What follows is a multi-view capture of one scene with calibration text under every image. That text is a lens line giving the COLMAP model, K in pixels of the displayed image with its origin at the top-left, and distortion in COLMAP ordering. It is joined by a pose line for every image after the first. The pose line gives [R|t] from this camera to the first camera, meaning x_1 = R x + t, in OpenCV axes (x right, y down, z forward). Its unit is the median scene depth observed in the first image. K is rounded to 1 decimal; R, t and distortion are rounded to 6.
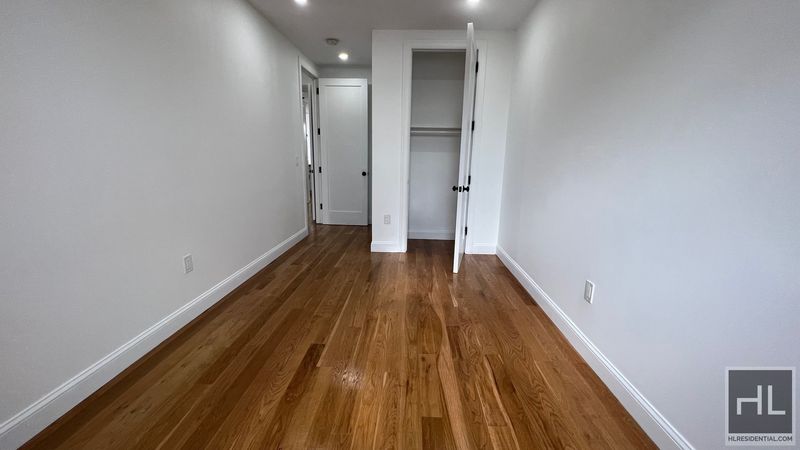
lens RADIAL K [[319.3, 0, 399.3], [0, 319.3, 223.3], [0, 0, 1]] dist [-0.001130, 0.000157]
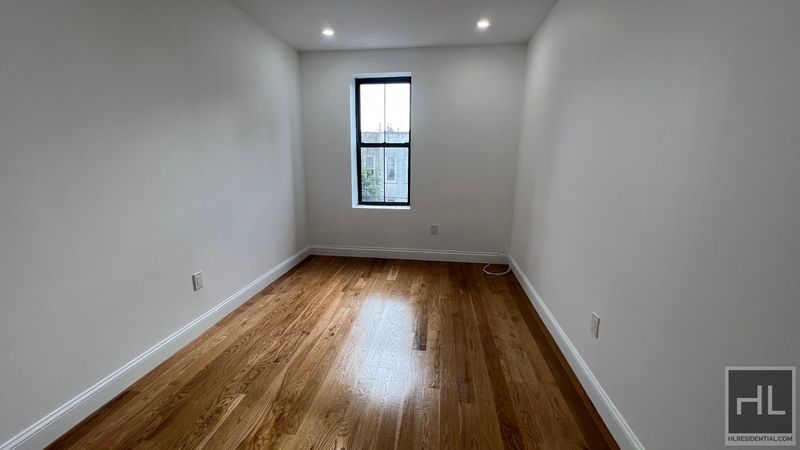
lens RADIAL K [[319.3, 0, 399.3], [0, 319.3, 223.3], [0, 0, 1]] dist [-0.001130, 0.000157]
pose [[-0.995881, -0.039110, 0.081804, -0.235032], [-0.003339, 0.917403, 0.397946, -0.414150], [-0.090611, 0.396033, -0.913755, 1.668622]]
